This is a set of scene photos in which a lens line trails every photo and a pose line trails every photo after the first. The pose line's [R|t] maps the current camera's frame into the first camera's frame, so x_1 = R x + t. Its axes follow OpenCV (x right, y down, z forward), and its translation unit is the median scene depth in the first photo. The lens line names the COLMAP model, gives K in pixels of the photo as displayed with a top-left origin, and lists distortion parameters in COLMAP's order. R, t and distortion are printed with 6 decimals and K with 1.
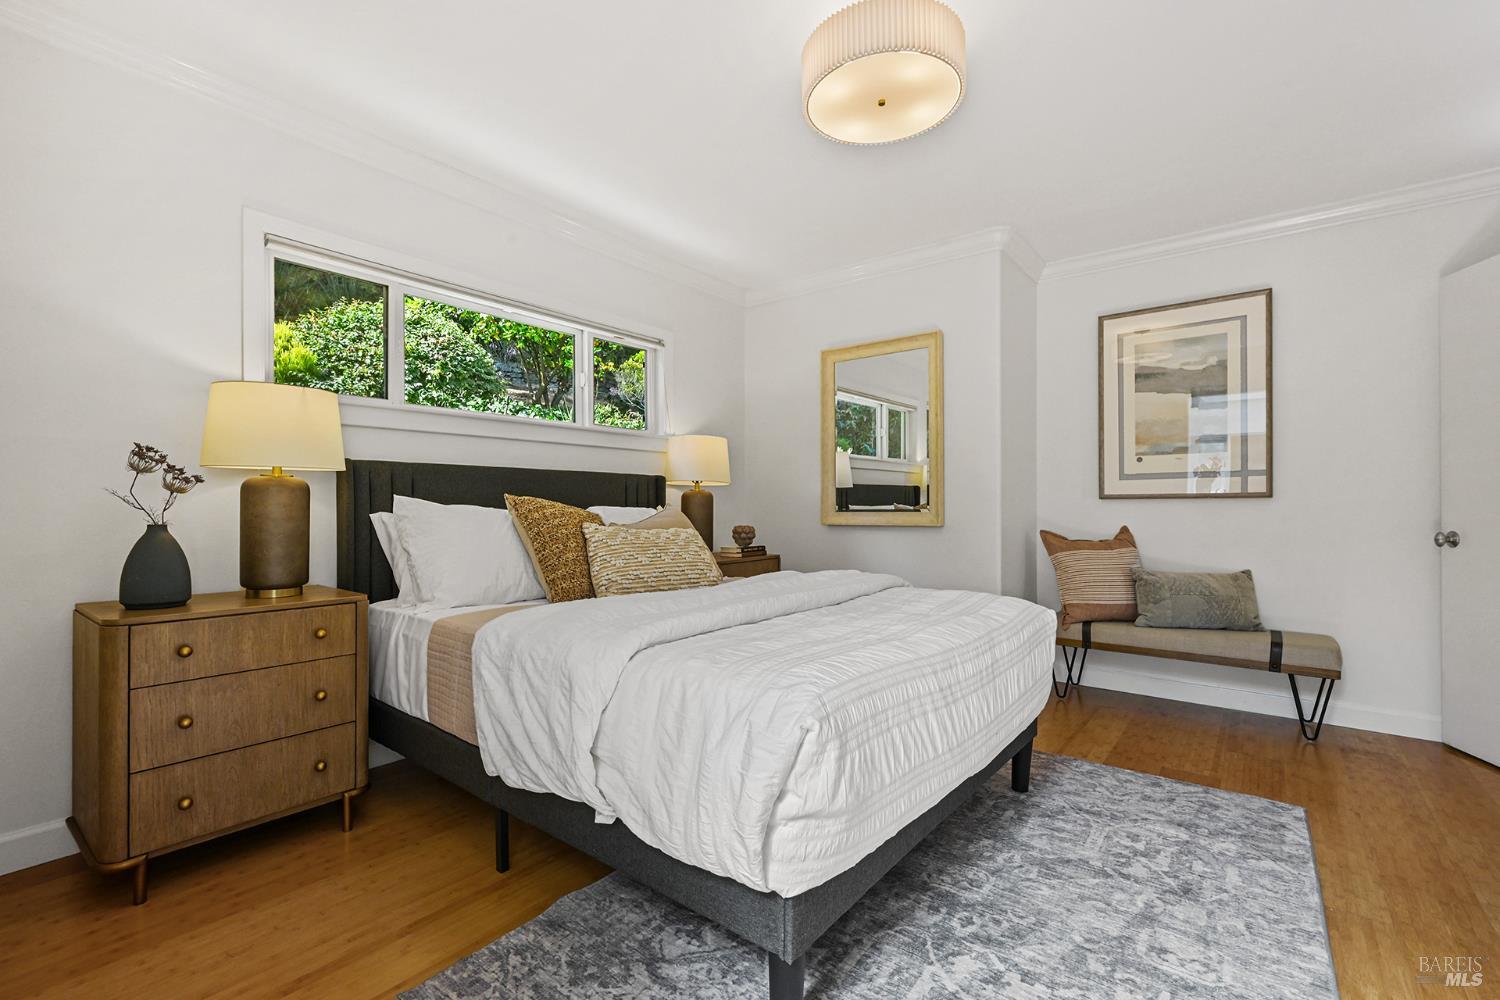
lens RADIAL K [[646.1, 0, 756.8], [0, 646.1, 508.1], [0, 0, 1]] dist [0.002827, 0.000090]
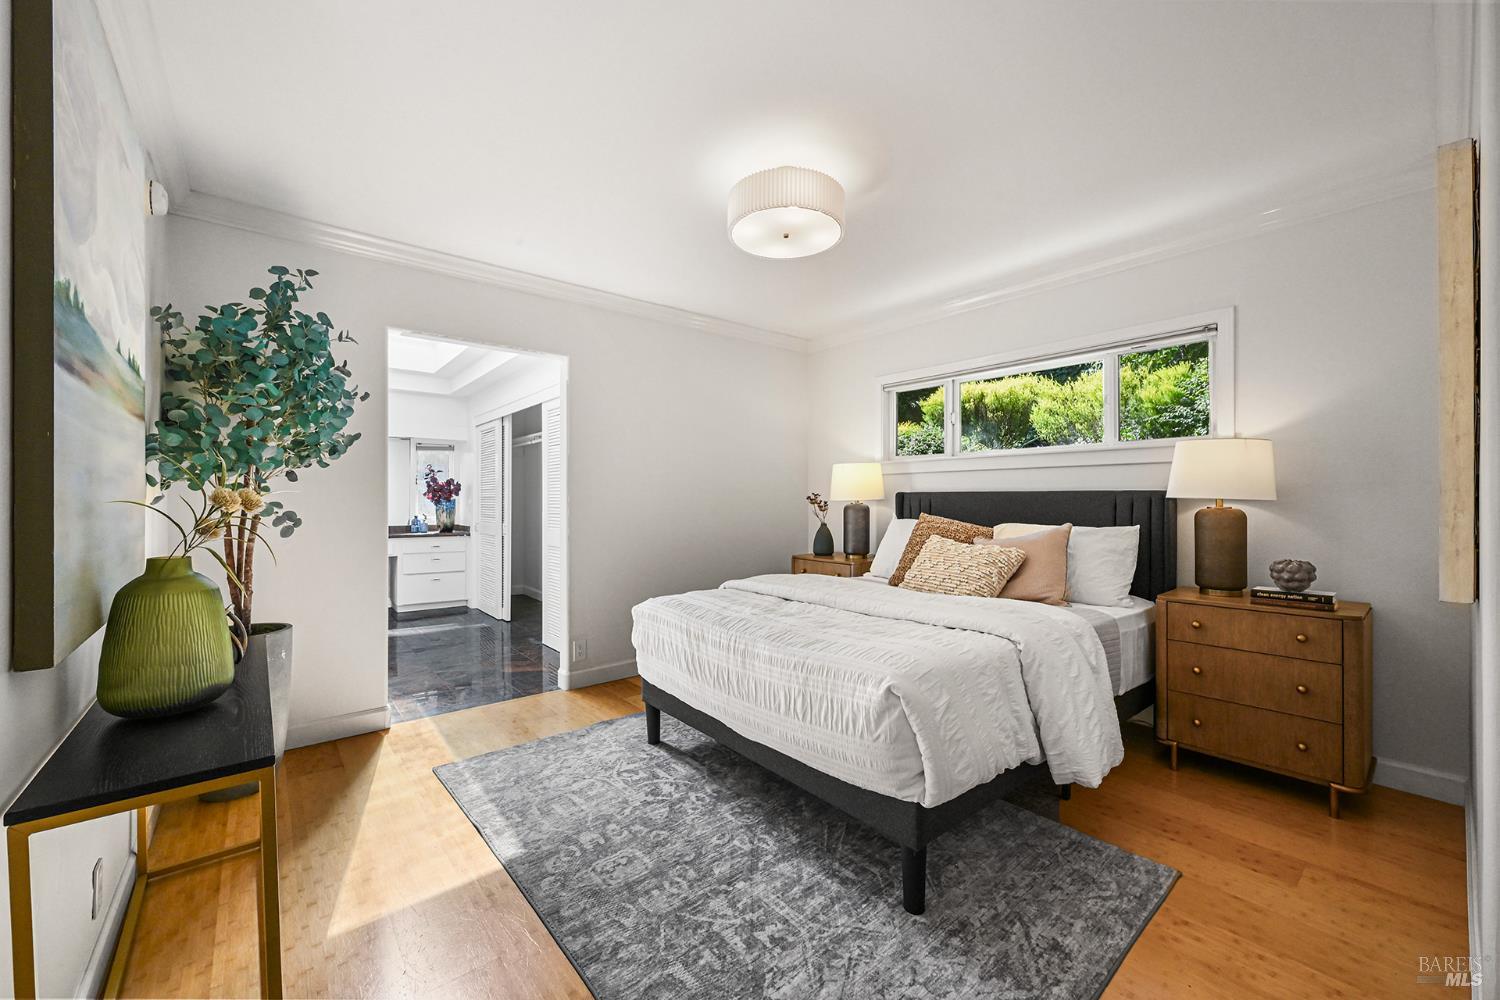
lens RADIAL K [[586.0, 0, 759.2], [0, 586.0, 497.2], [0, 0, 1]] dist [-0.001755, 0.000359]
pose [[-0.194646, -0.005858, -0.980856, 1.351708], [-0.006120, 0.999970, -0.004757, -0.063355], [0.980854, 0.005077, -0.194676, 1.133373]]
